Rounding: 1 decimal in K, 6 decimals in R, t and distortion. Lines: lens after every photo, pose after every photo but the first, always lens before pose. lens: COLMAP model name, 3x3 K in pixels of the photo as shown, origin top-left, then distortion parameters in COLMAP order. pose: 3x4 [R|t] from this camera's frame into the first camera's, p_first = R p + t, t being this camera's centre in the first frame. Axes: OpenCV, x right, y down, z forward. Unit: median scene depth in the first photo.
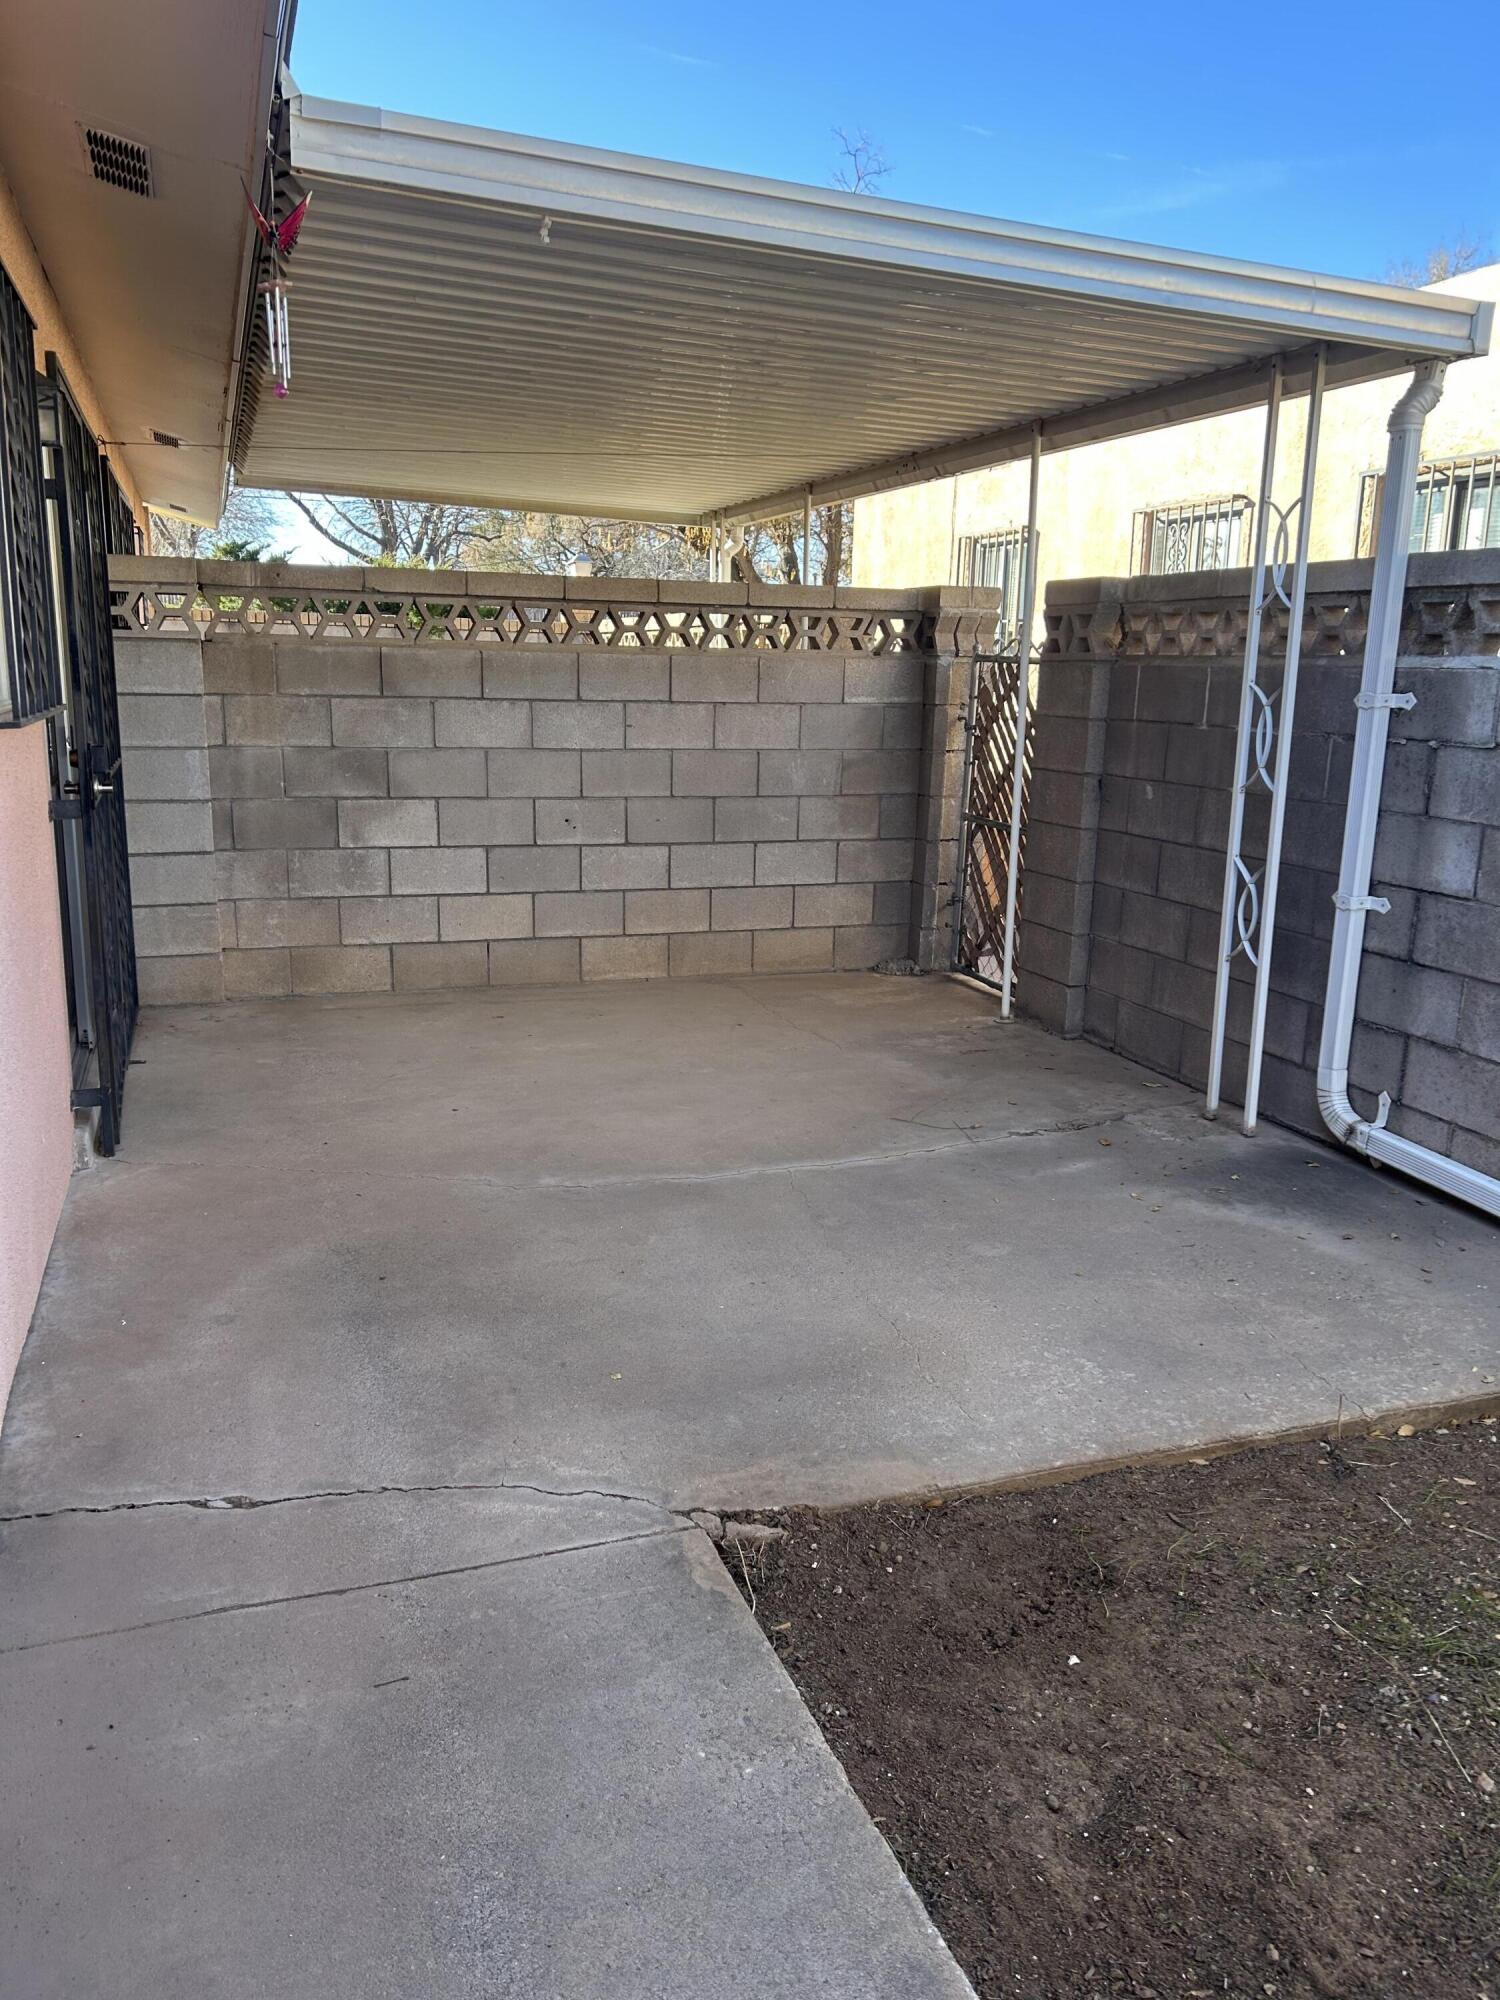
lens RADIAL K [[1503.9, 0, 779.7], [0, 1503.9, 1003.3], [0, 0, 1]] dist [0.171532, -0.382992]
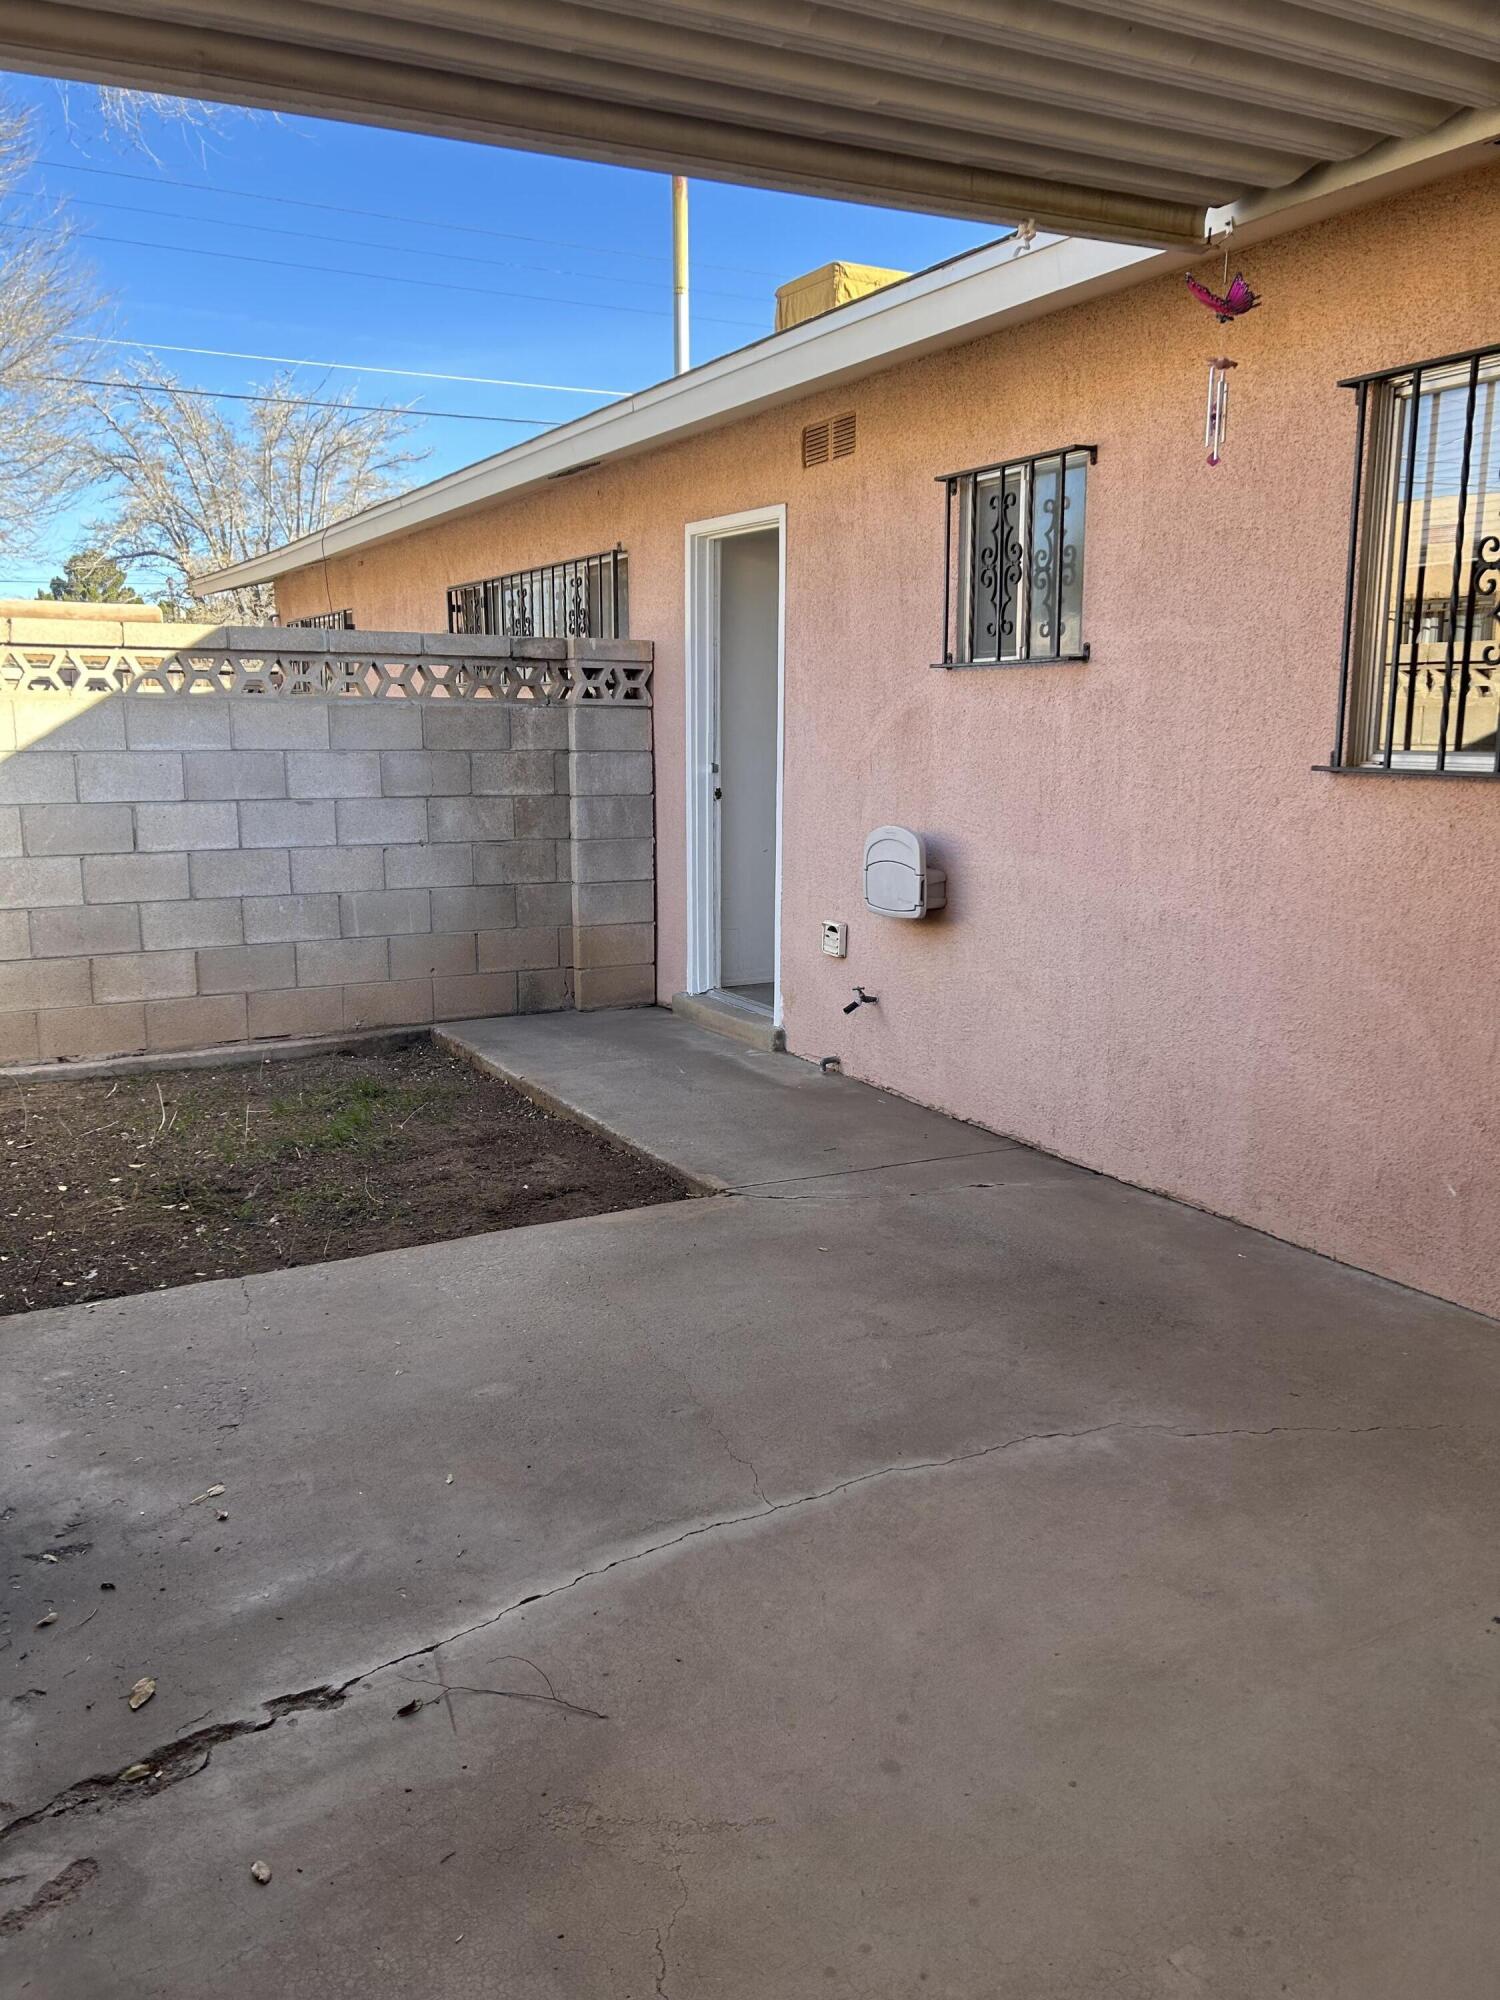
lens RADIAL K [[1503.9, 0, 779.7], [0, 1503.9, 1003.3], [0, 0, 1]] dist [0.171532, -0.382992]
pose [[-0.984769, 0.008776, -0.173647, 0.135662], [-0.060129, 0.919912, 0.387487, -0.399694], [0.163140, 0.392027, -0.905373, 1.837506]]
